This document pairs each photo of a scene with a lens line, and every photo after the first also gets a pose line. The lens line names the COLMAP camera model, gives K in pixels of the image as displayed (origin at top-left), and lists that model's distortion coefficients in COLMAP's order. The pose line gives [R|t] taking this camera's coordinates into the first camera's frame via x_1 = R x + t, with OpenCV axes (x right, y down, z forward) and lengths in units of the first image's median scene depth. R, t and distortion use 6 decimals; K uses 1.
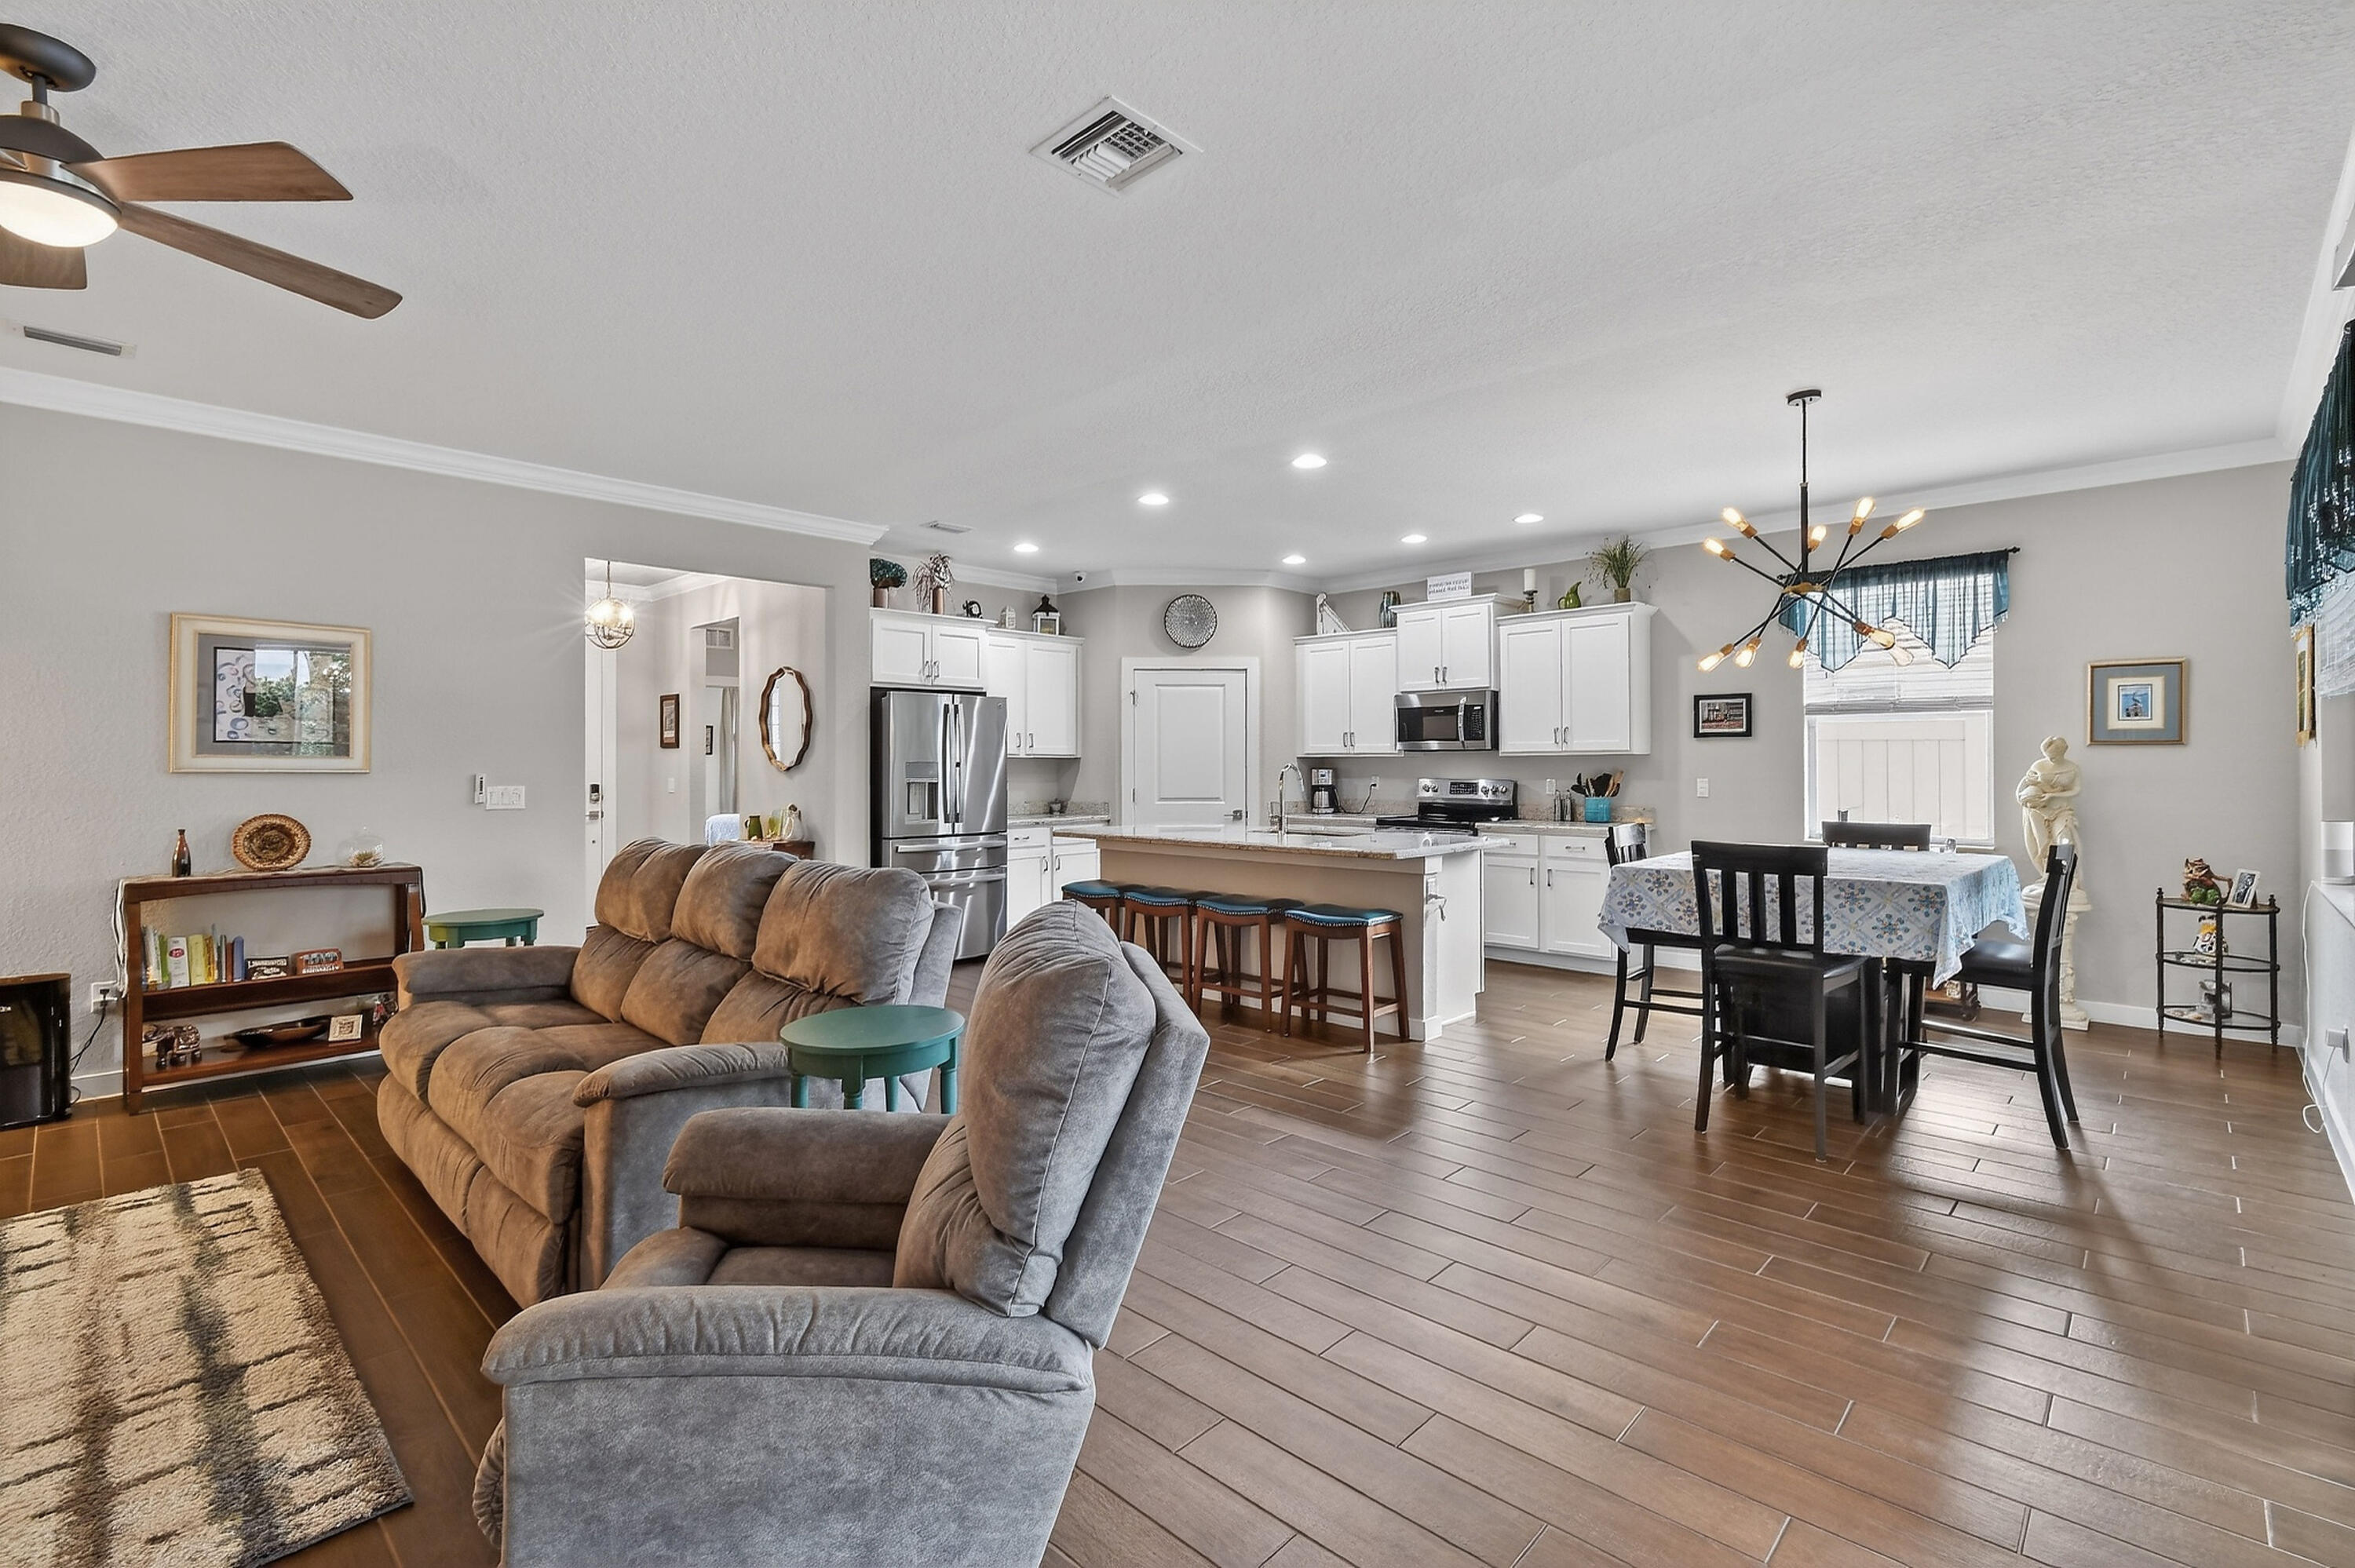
lens RADIAL K [[1052.8, 0, 1184.3], [0, 1052.8, 759.9], [0, 0, 1]] dist [-0.000756, -0.000152]
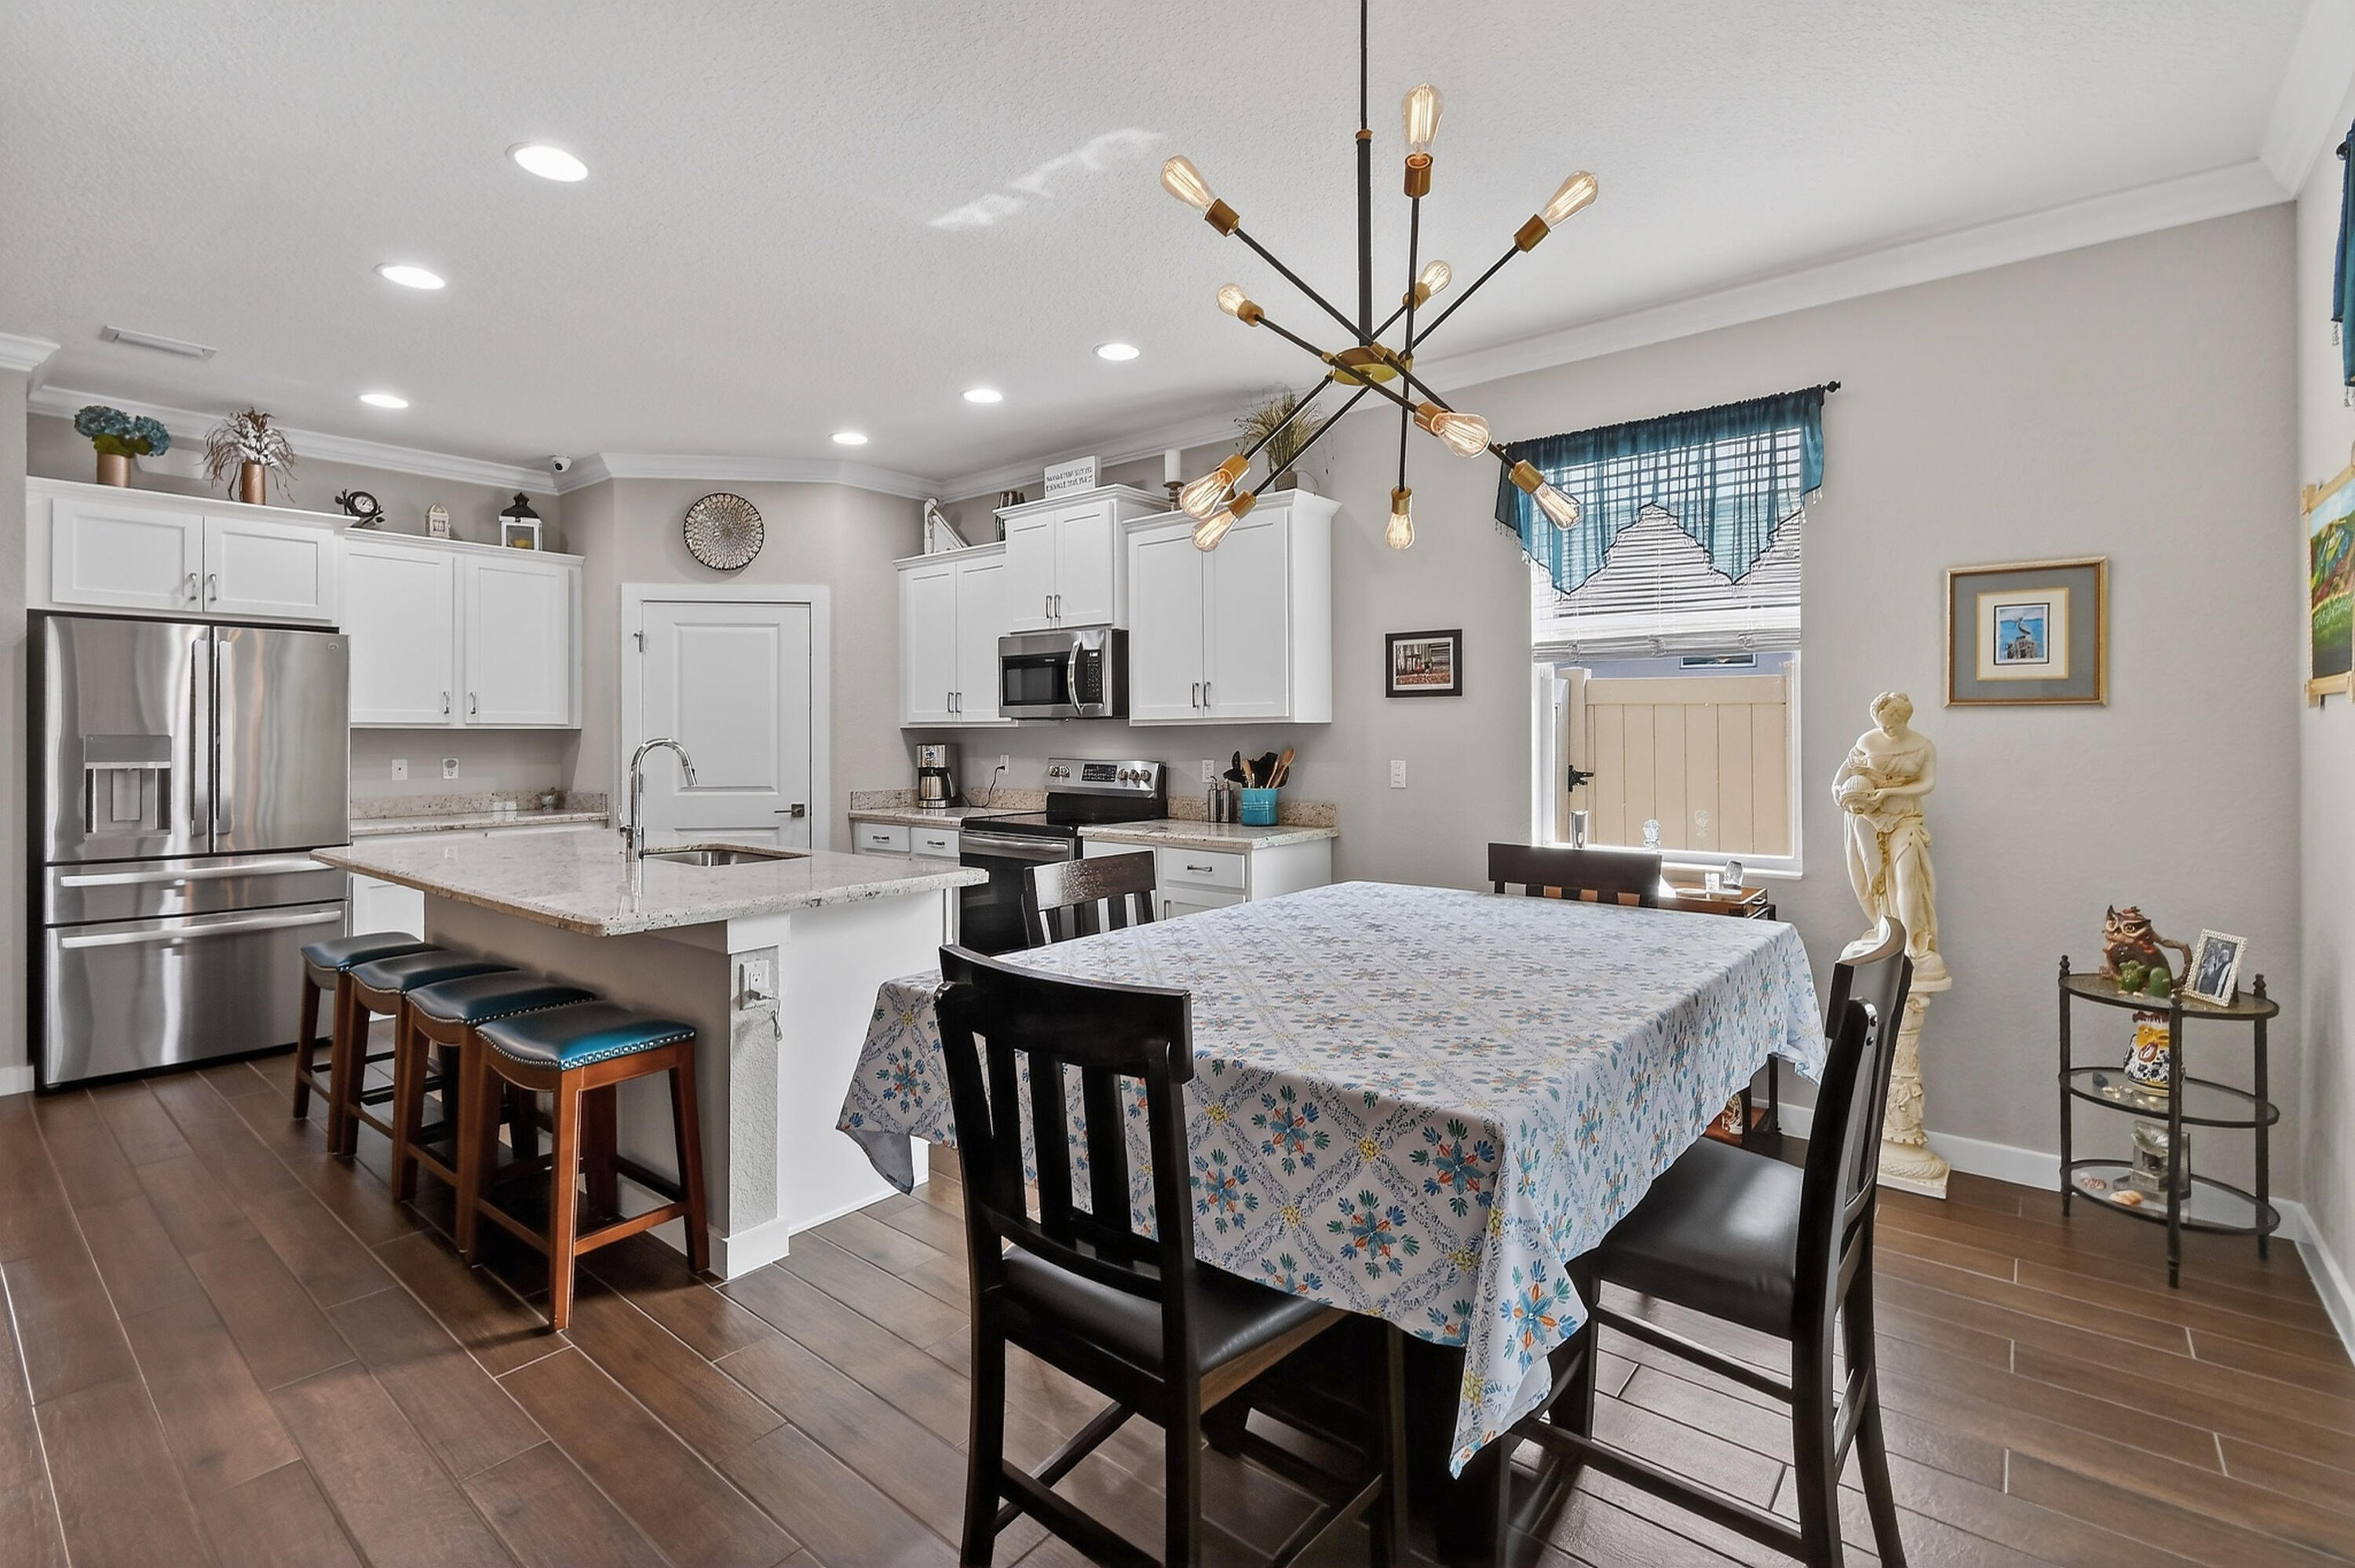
lens RADIAL K [[1058.0, 0, 1179.3], [0, 1058.0, 730.2], [0, 0, 1]] dist [0.001949, 0.000842]
pose [[0.997047, -0.000155, 0.076793, 0.358206], [0.000328, 0.999997, -0.002238, 0.000499], [-0.076792, 0.002257, 0.997045, 0.410432]]
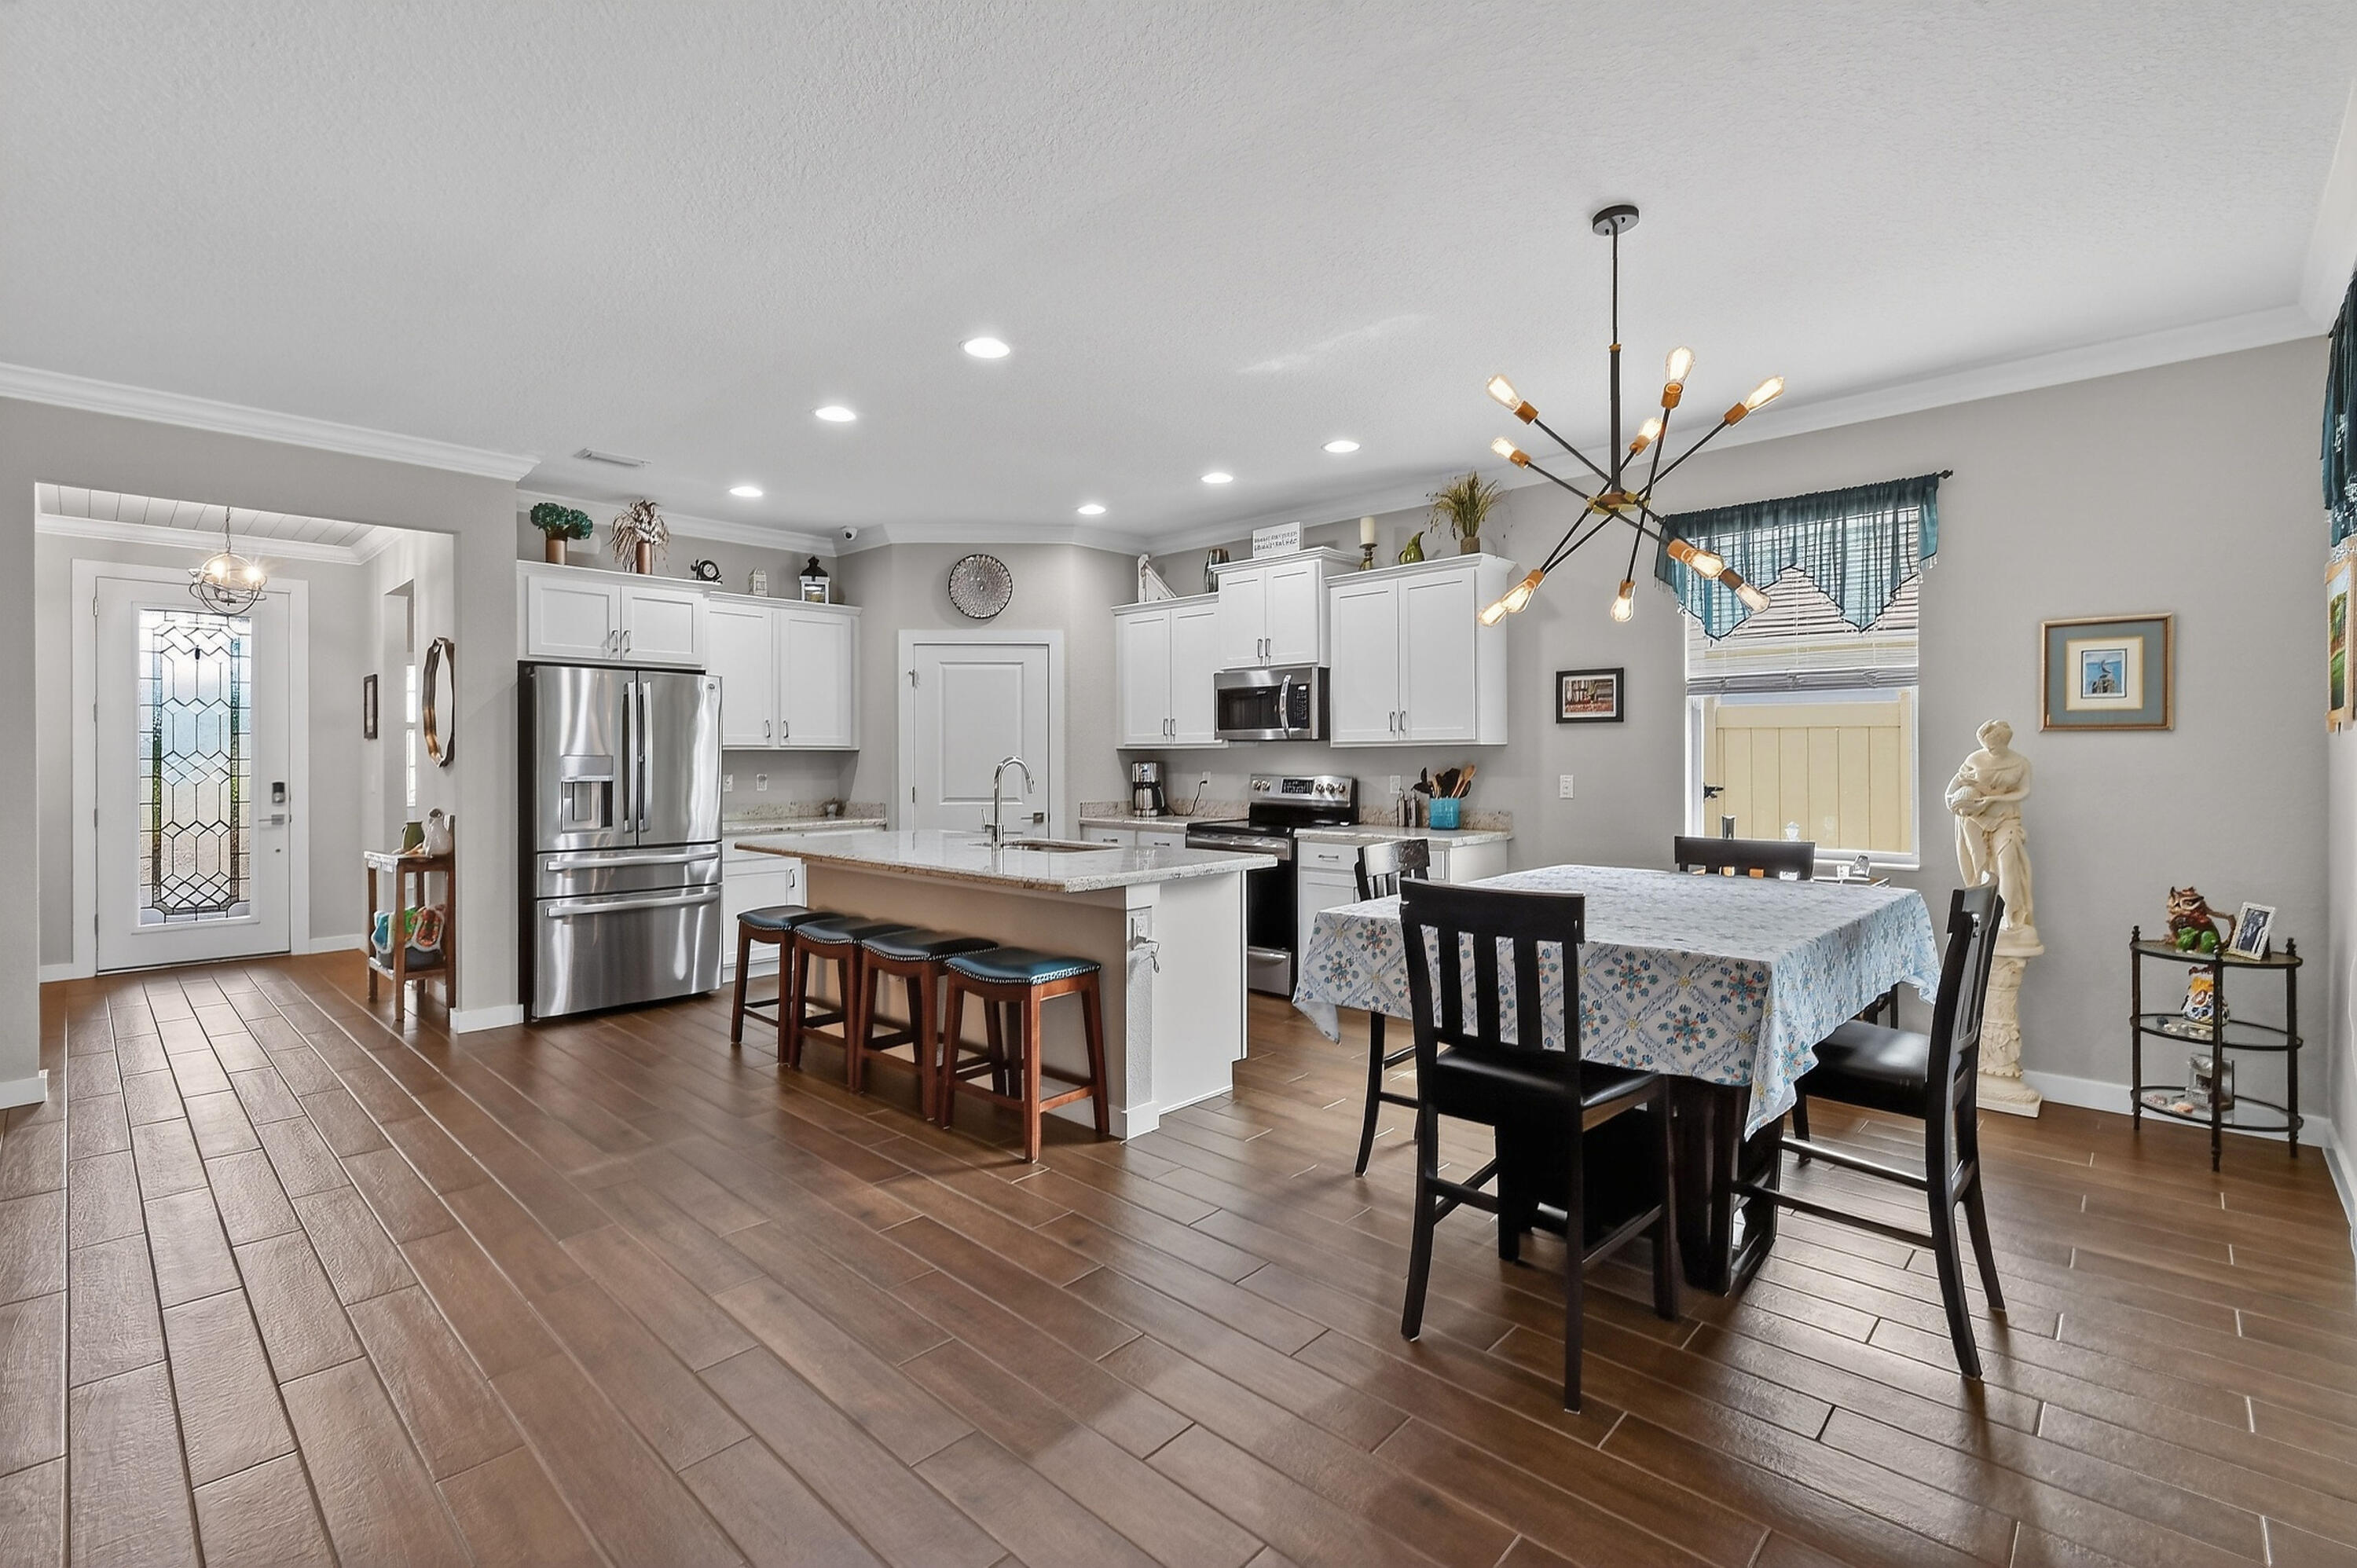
lens RADIAL K [[1047.5, 0, 1179.2], [0, 1047.5, 754.1], [0, 0, 1]] dist [0.000184, -0.001112]
pose [[0.999995, -0.001357, 0.002702, 0.230825], [0.001352, 0.999997, 0.001802, -0.000023], [-0.002705, -0.001799, 0.999995, 0.243144]]
